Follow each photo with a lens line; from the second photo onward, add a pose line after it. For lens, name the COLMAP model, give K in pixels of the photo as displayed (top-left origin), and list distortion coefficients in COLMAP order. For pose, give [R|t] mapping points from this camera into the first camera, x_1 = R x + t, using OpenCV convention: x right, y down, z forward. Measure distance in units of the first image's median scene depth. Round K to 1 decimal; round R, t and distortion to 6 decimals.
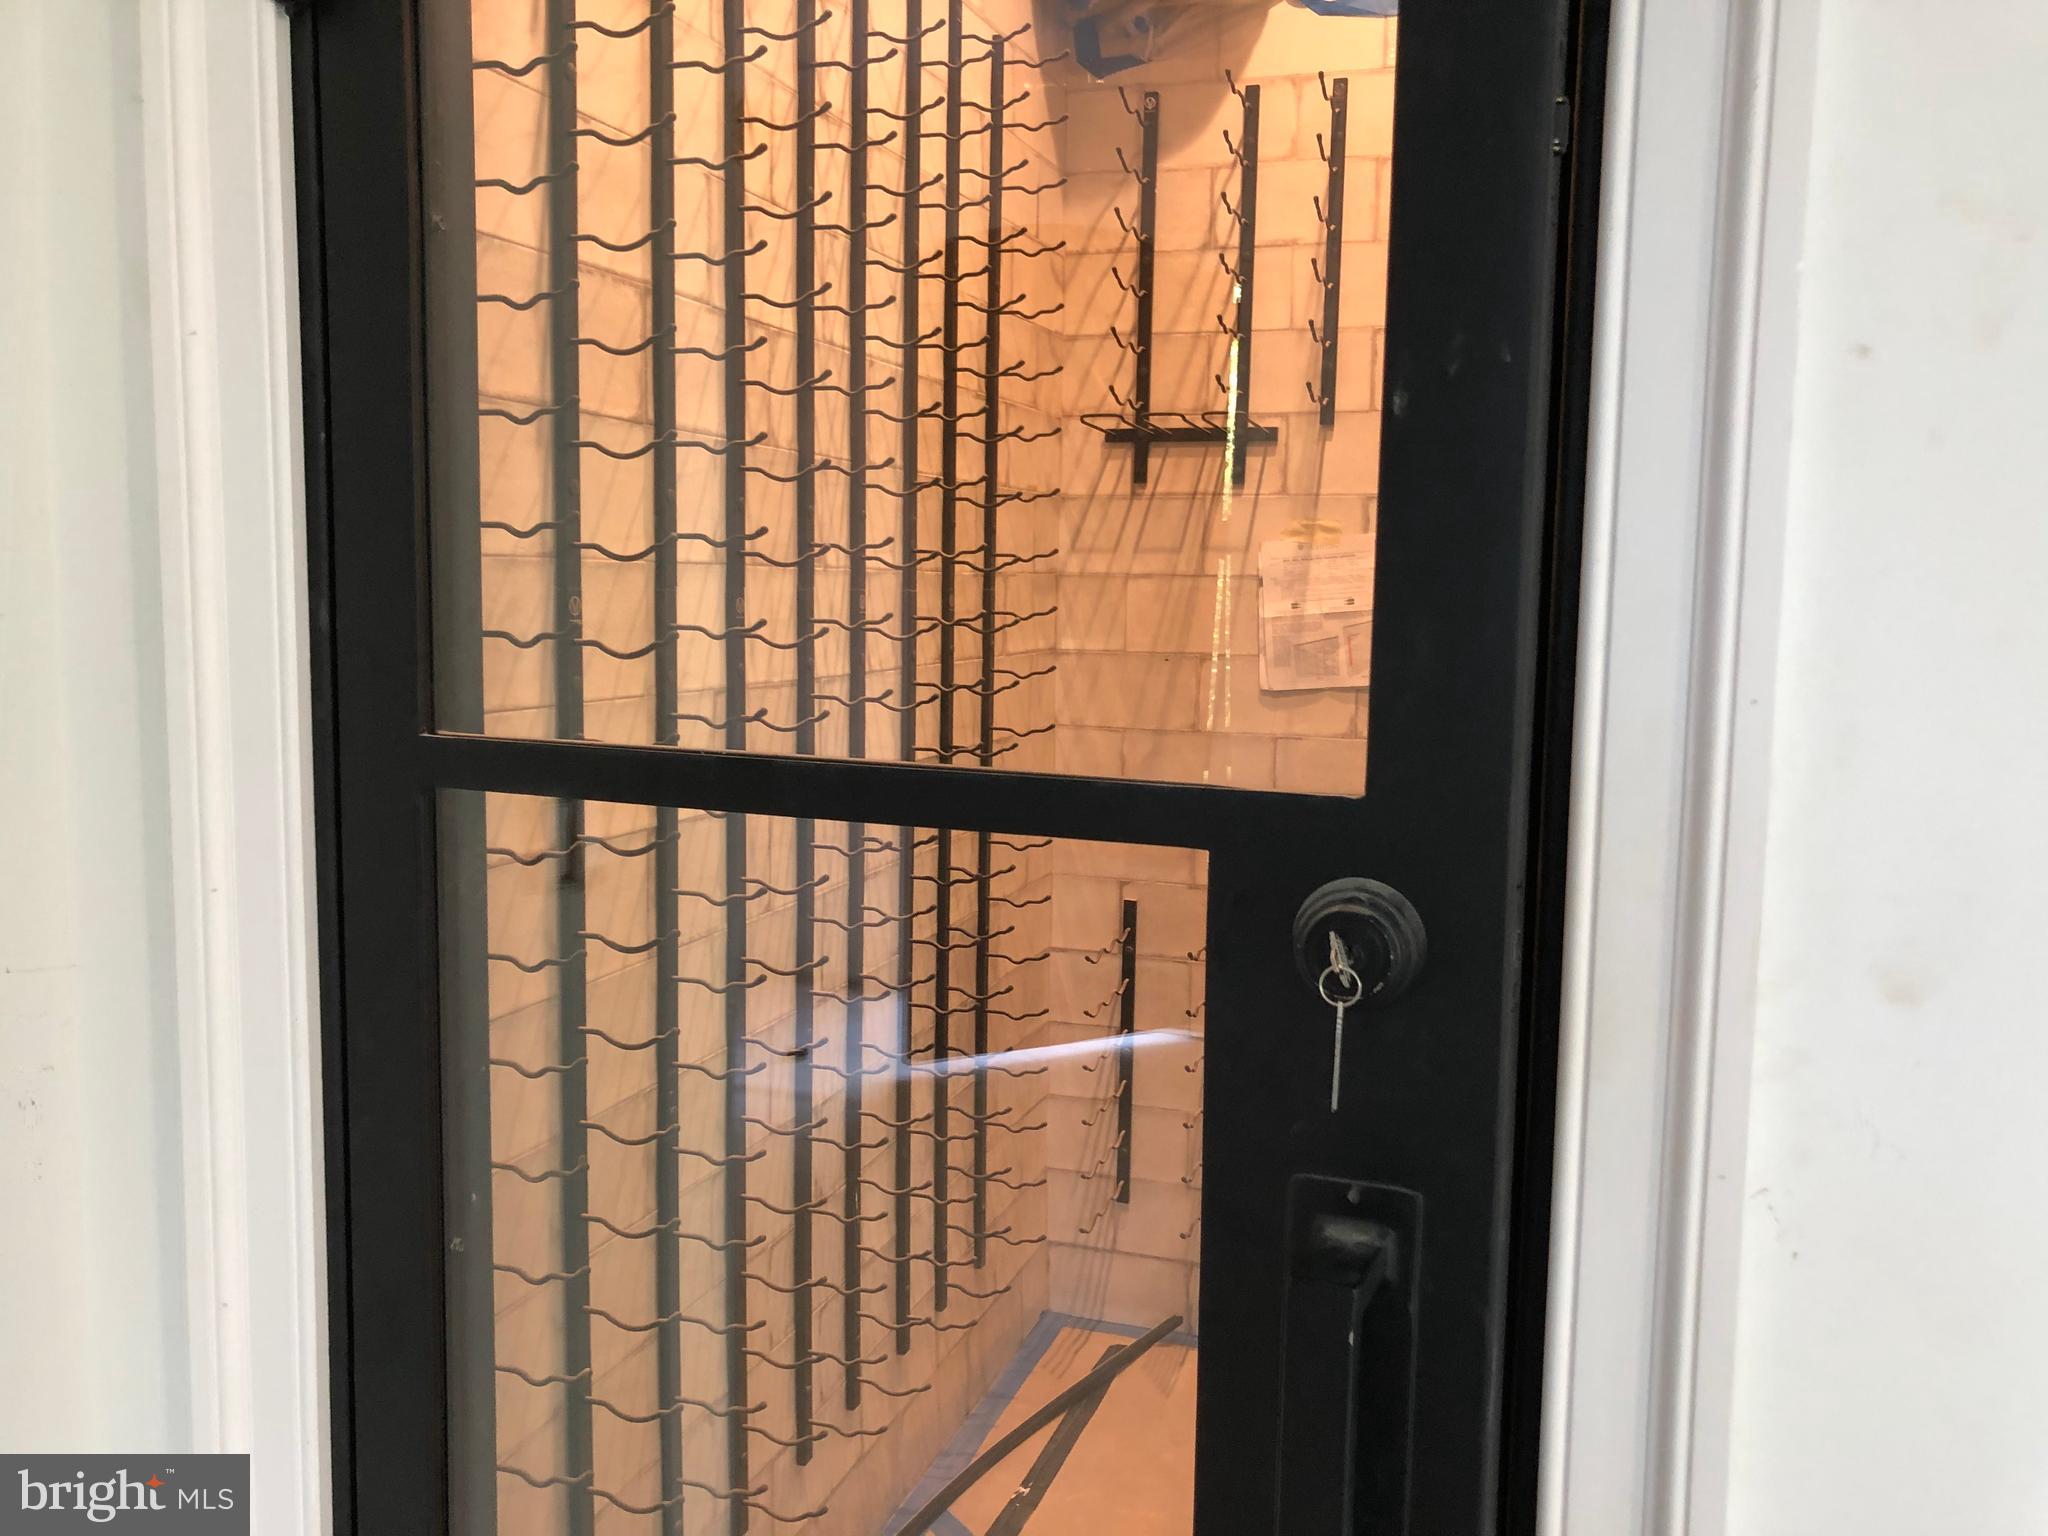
lens RADIAL K [[1655.0, 0, 1029.3], [0, 1655.0, 739.4], [0, 0, 1]] dist [0.006361, -0.002000]
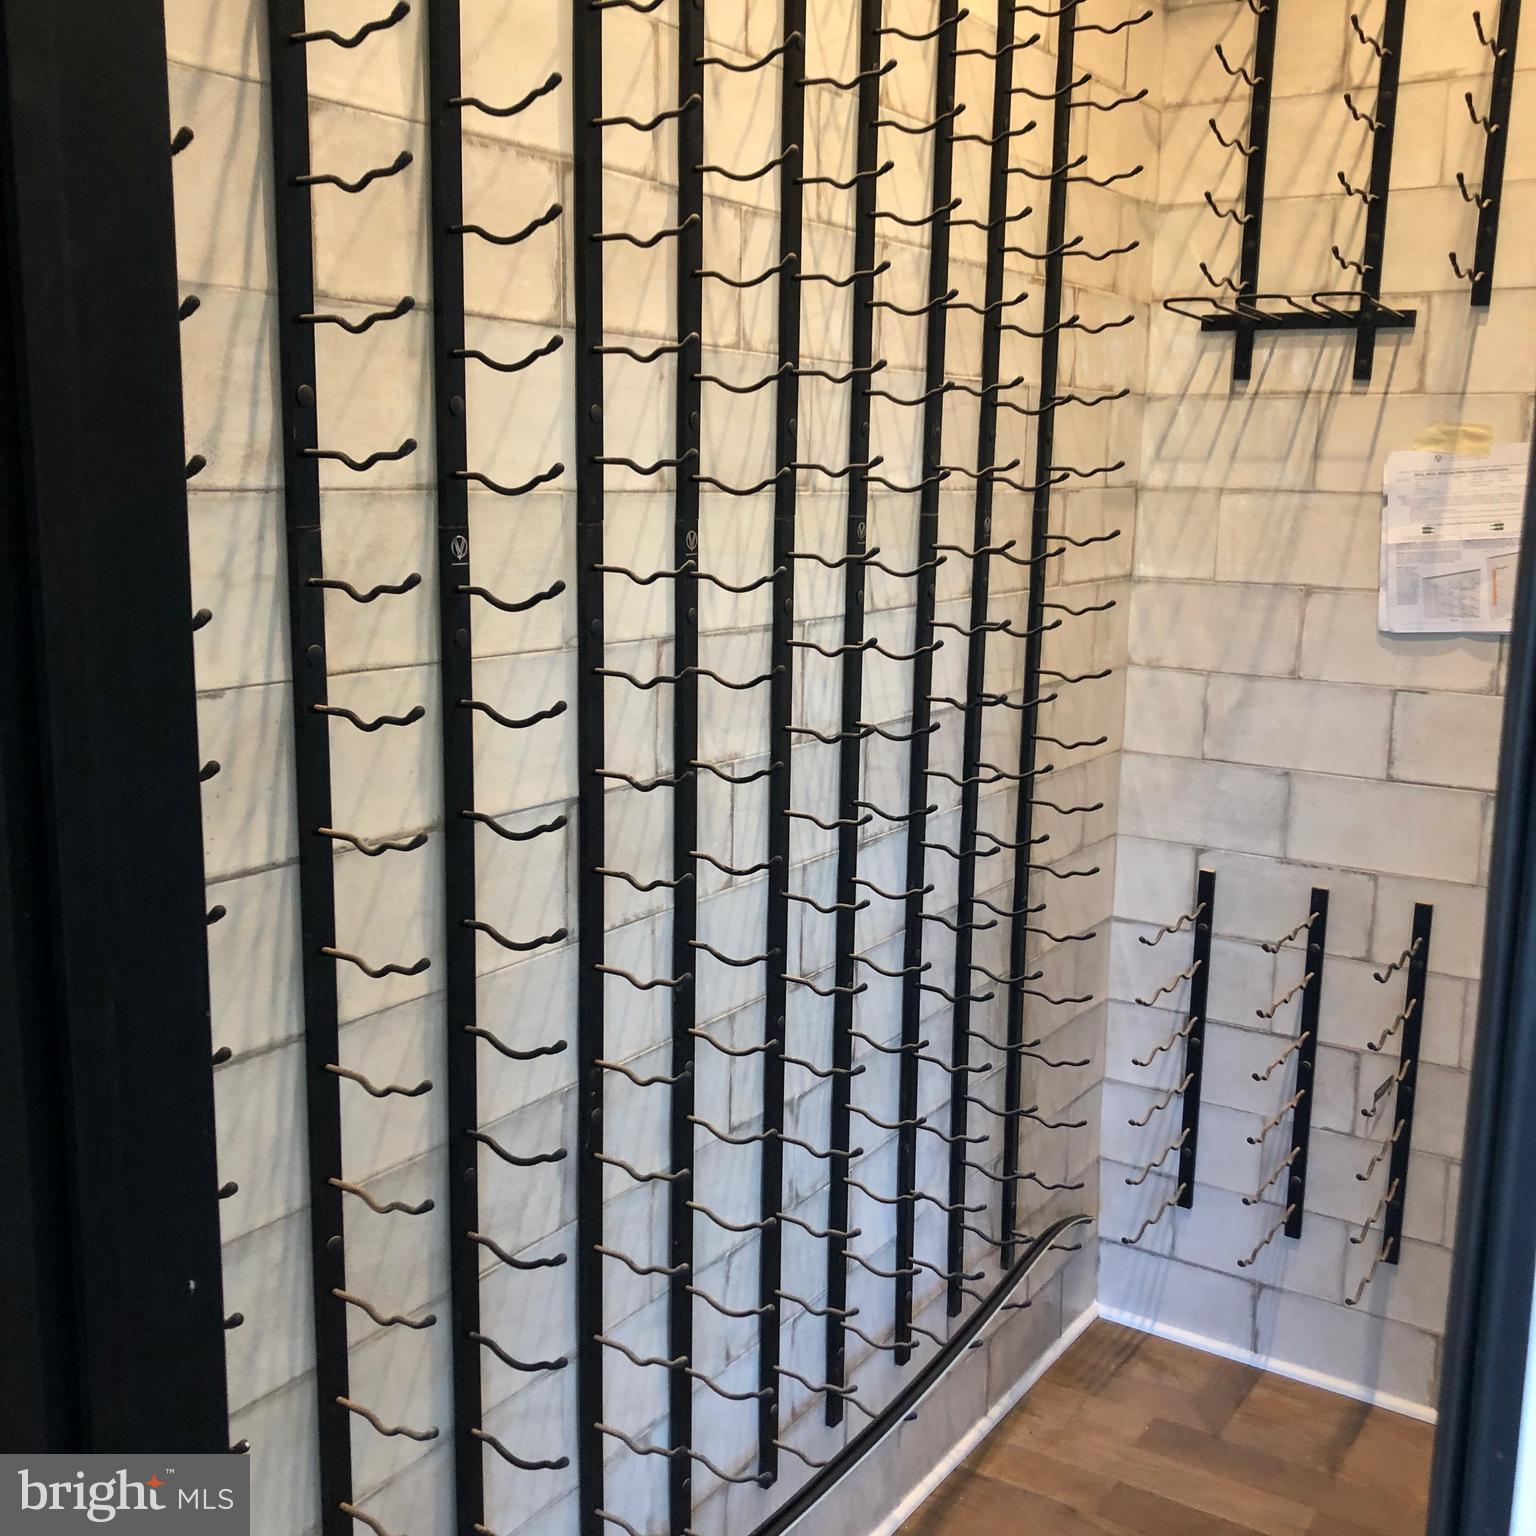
lens RADIAL K [[1677.3, 0, 749.5], [0, 1677.3, 750.5], [0, 0, 1]] dist [-0.007980, -0.006772]
pose [[0.966249, 0.045973, -0.253474, 0.051904], [-0.028132, 0.996893, 0.073569, -0.023755], [0.256068, -0.063956, 0.964541, 0.108063]]
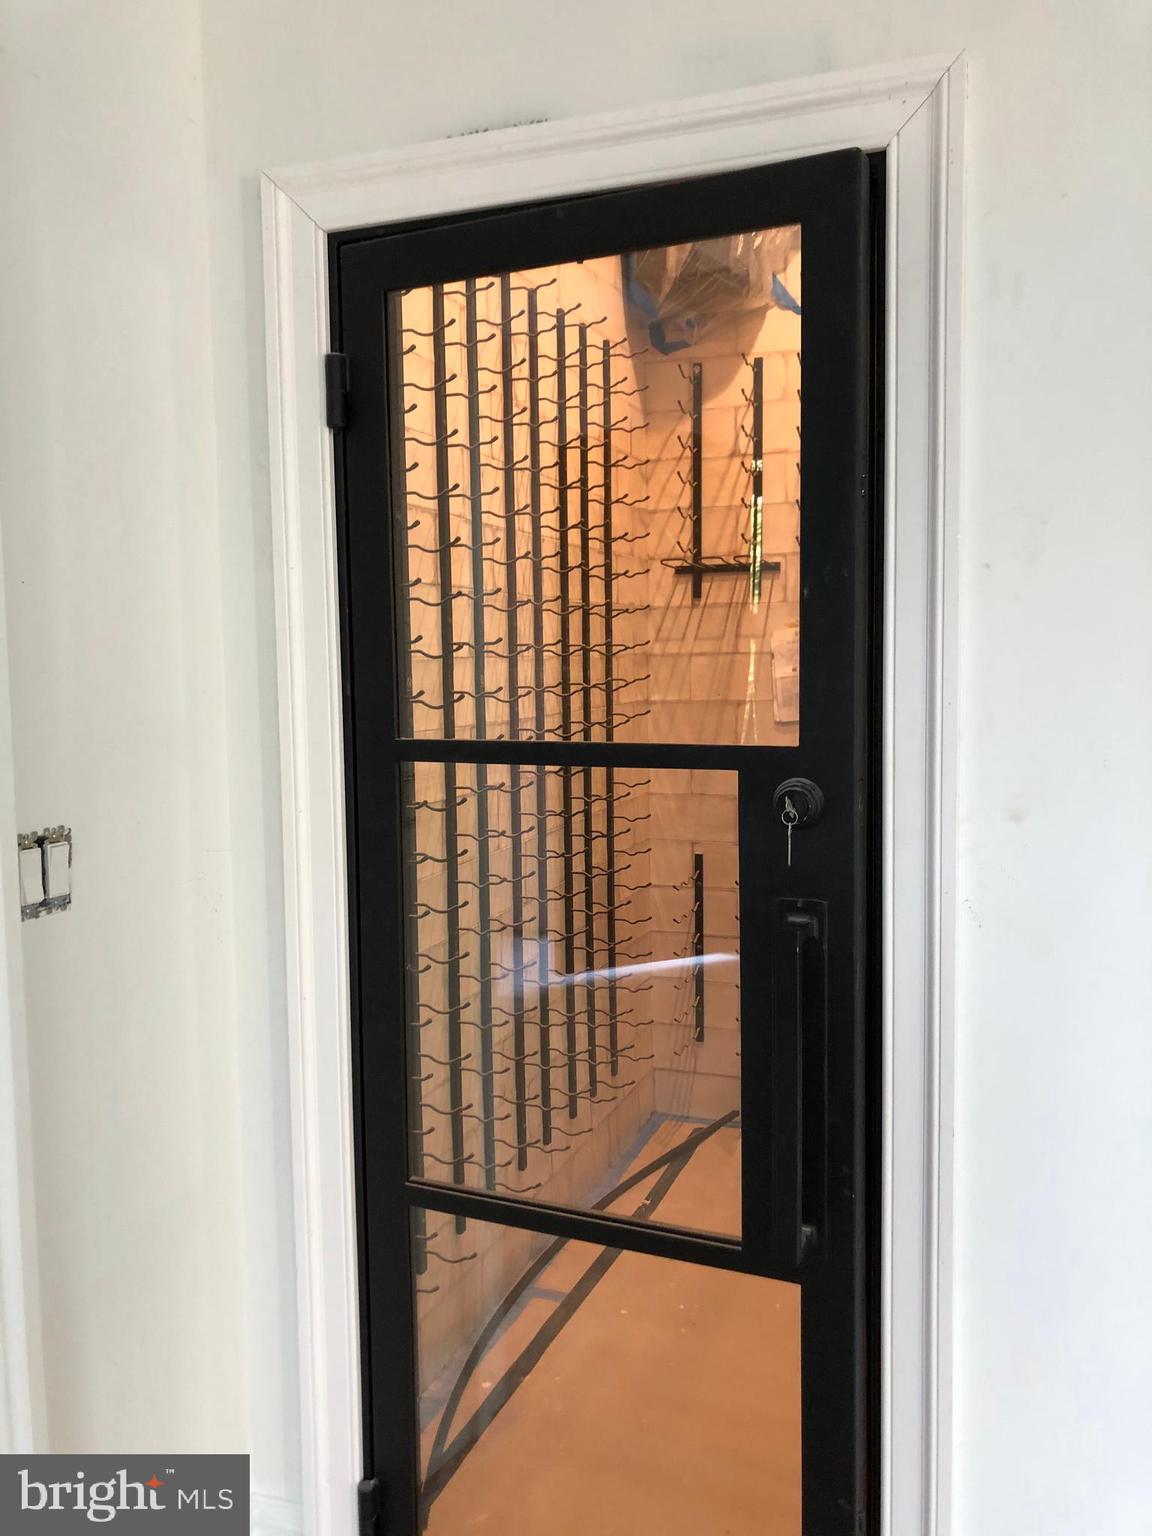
lens RADIAL K [[1251.1, 0, 570.0], [0, 1251.1, 742.3], [0, 0, 1]] dist [0.045529, -0.044817]
pose [[0.999051, -0.028316, -0.033089, -0.022558], [0.027407, 0.999243, -0.027625, 0.019387], [0.033846, 0.026692, 0.999071, -0.249623]]
